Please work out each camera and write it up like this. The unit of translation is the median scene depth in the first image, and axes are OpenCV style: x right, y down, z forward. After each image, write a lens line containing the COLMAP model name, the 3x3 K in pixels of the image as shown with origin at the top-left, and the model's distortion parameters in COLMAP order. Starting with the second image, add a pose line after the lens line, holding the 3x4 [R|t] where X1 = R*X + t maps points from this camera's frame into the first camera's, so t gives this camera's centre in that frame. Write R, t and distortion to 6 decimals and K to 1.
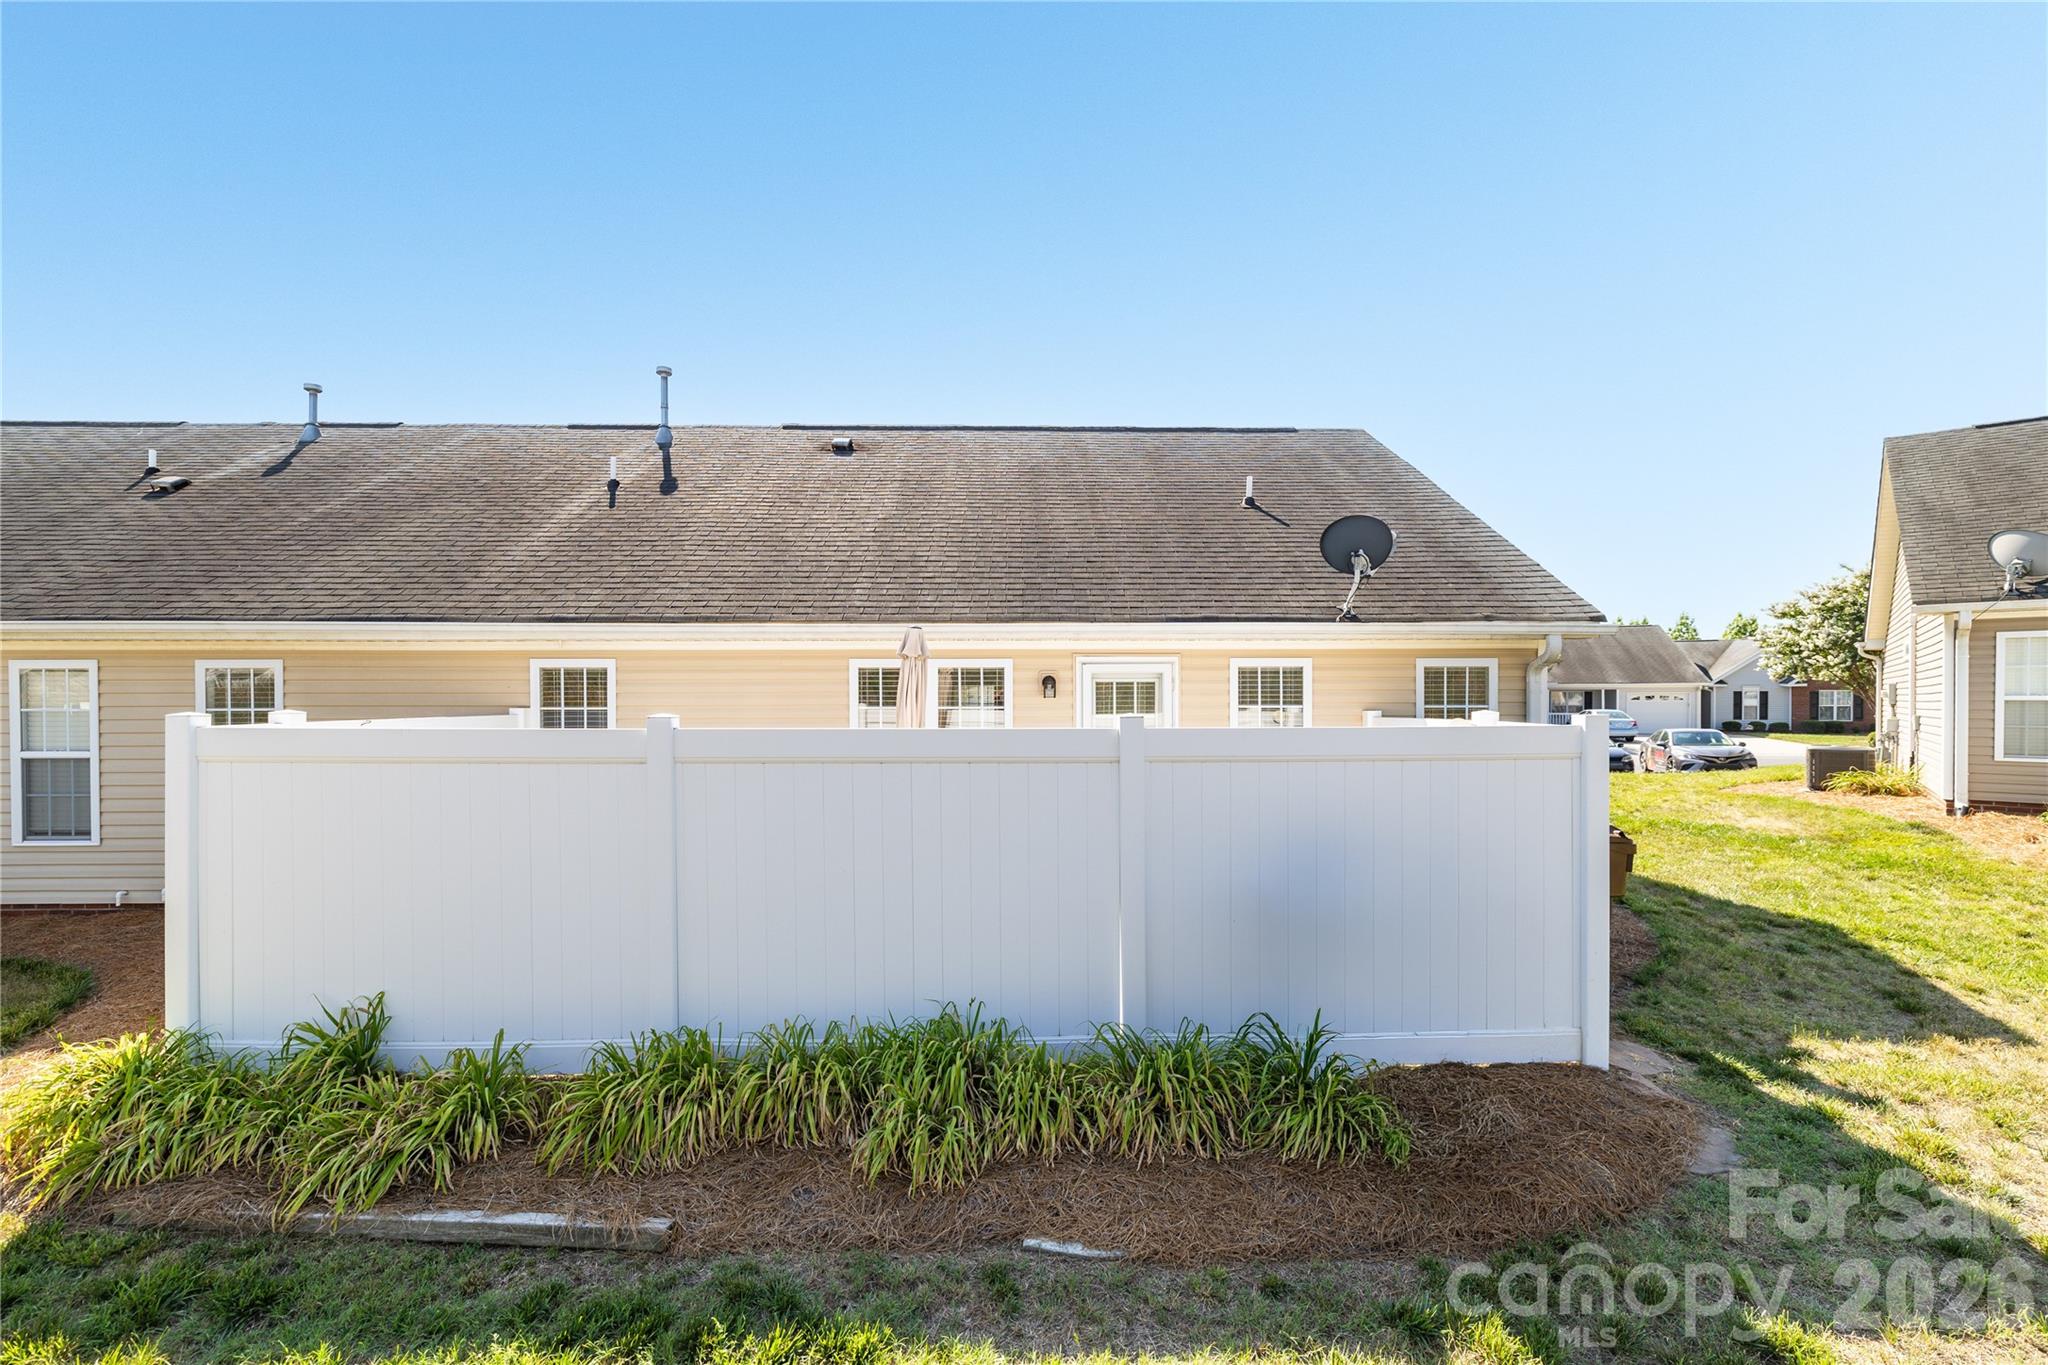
lens RADIAL K [[871.2, 0, 1021.1], [0, 871.2, 703.9], [0, 0, 1]] dist [0.000732, 0.000151]
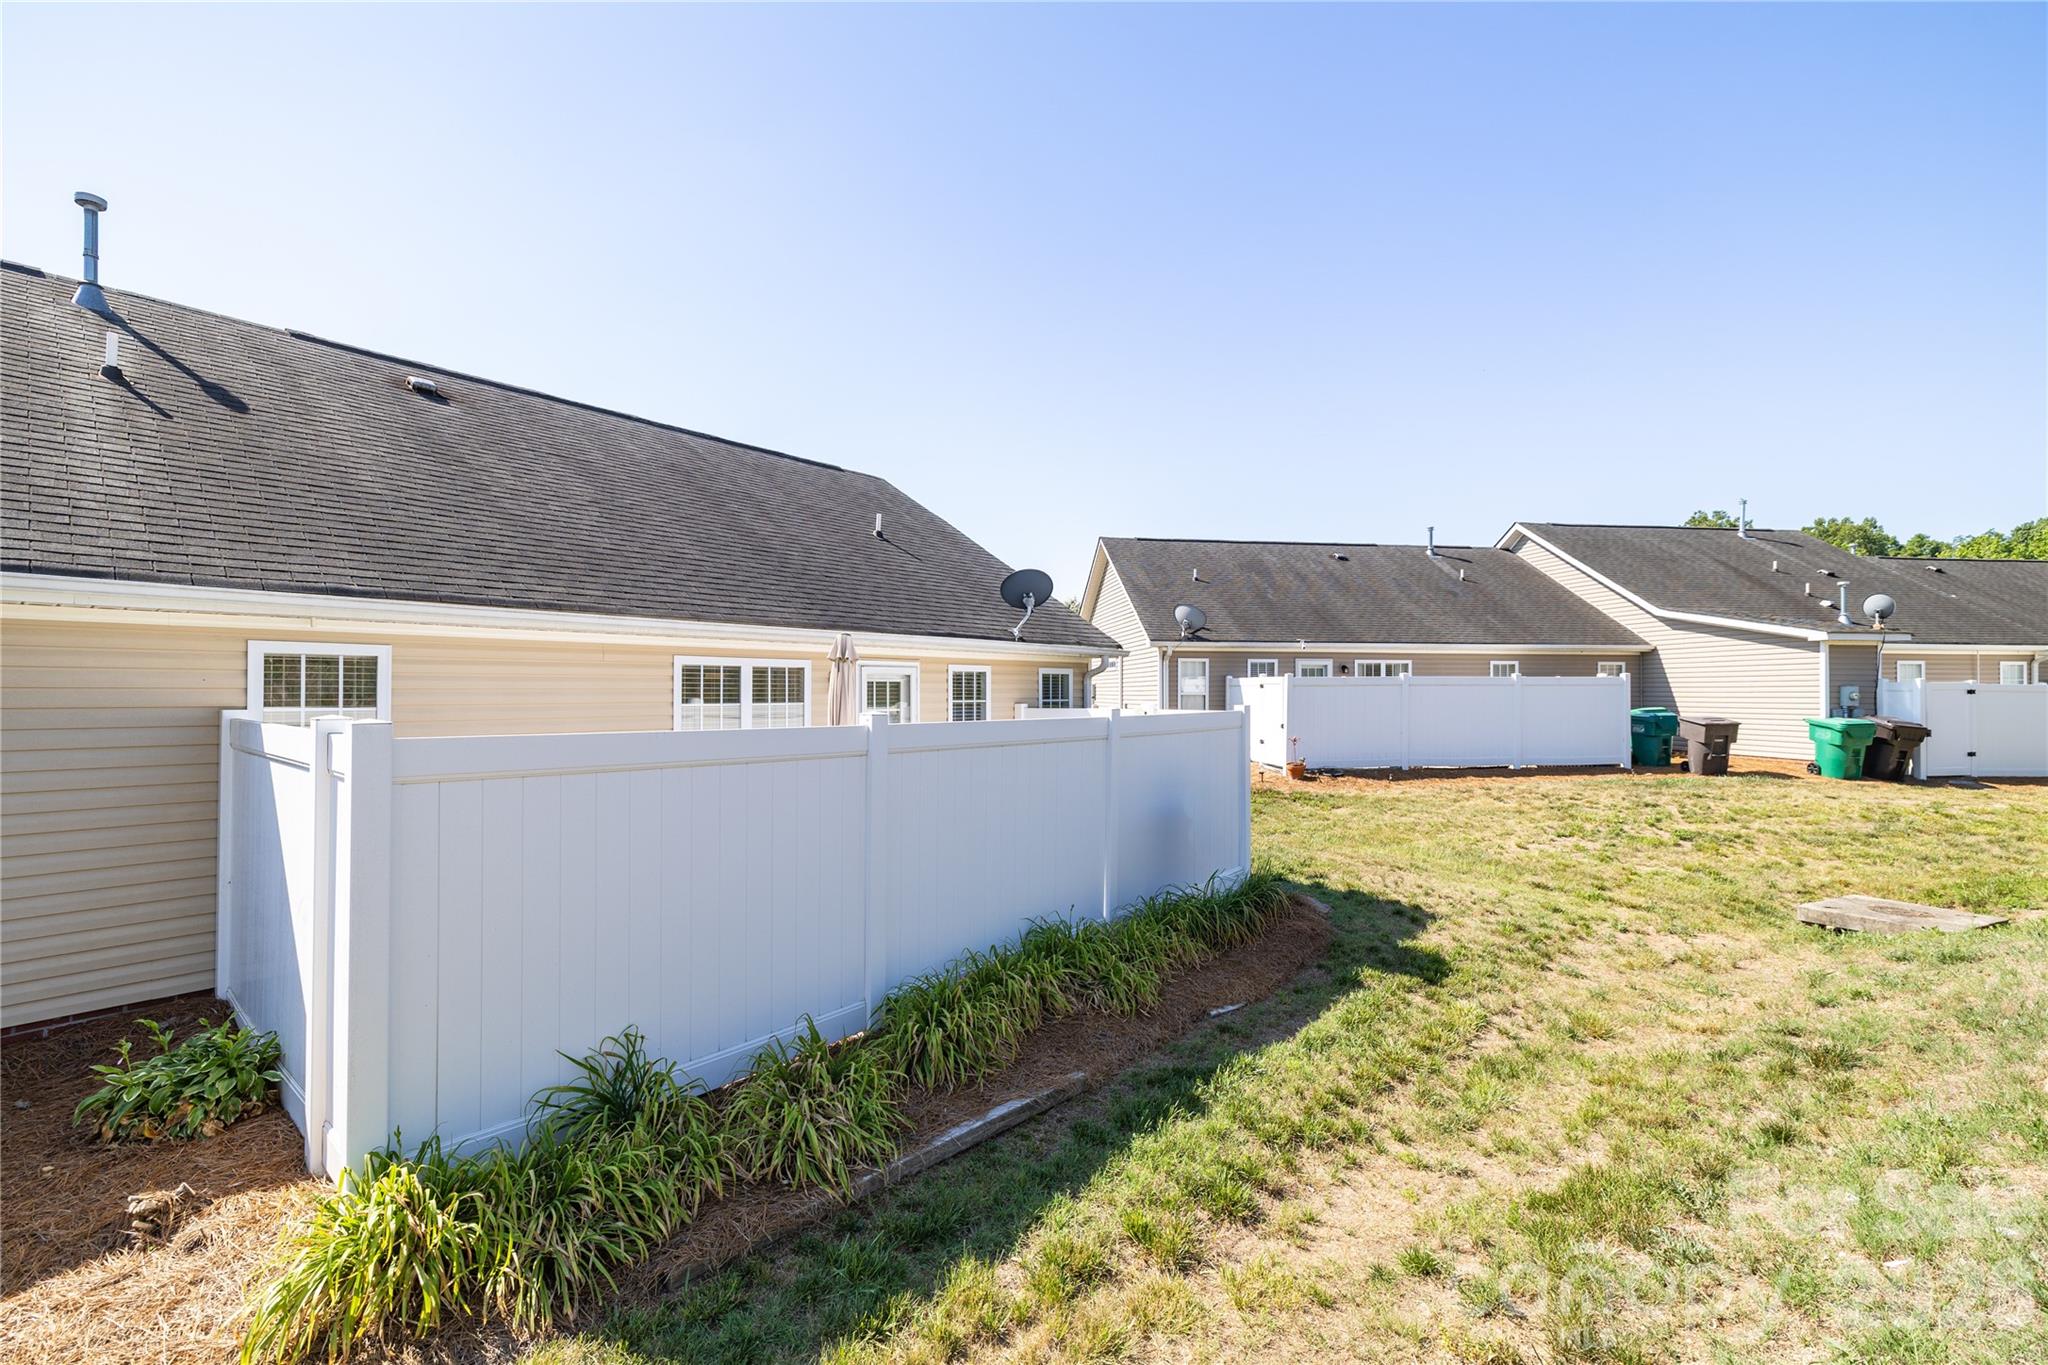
lens RADIAL K [[871.2, 0, 1022.0], [0, 871.2, 672.7], [0, 0, 1]] dist [0.000732, 0.000151]
pose [[0.658856, 0.018407, 0.752044, -0.665834], [0.005743, 0.999548, -0.029497, -0.000676], [-0.752247, 0.023753, 0.658453, 0.060568]]
